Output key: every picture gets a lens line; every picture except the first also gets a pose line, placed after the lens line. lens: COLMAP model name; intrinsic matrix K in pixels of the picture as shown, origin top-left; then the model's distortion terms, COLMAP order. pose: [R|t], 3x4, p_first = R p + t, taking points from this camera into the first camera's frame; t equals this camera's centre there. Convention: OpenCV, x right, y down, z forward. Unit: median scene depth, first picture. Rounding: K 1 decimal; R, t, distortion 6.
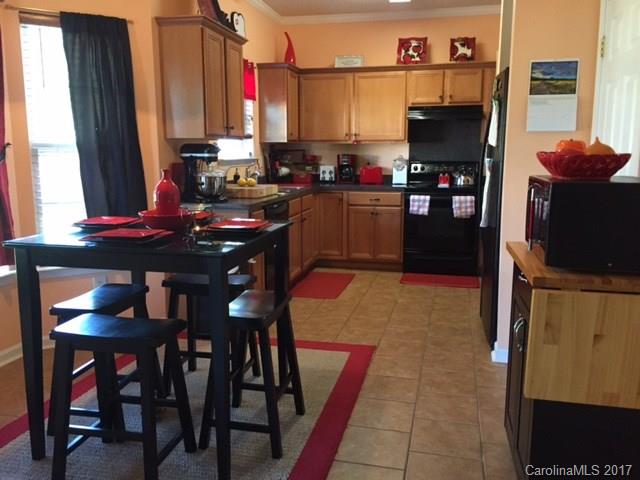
lens RADIAL K [[547.0, 0, 321.3], [0, 547.0, 240.7], [0, 0, 1]] dist [0.035532, -0.041928]
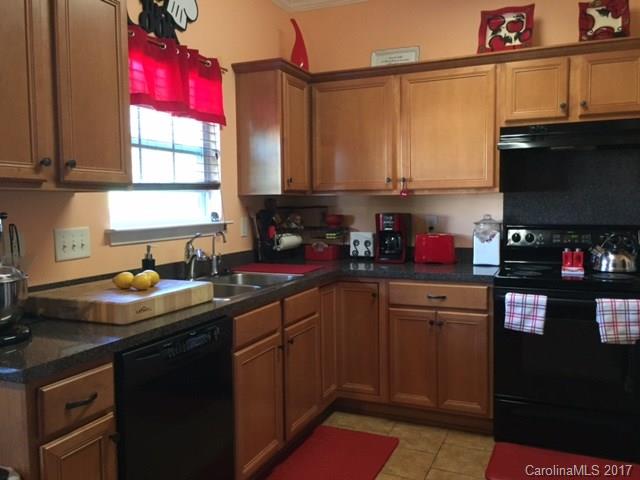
lens RADIAL K [[547.0, 0, 318.7], [0, 547.0, 240.8], [0, 0, 1]] dist [0.035532, -0.041928]
pose [[0.983806, 0.000592, -0.179235, 0.078700], [-0.017274, 0.995653, -0.091525, -0.077767], [0.178402, 0.093139, 0.979540, 0.439854]]
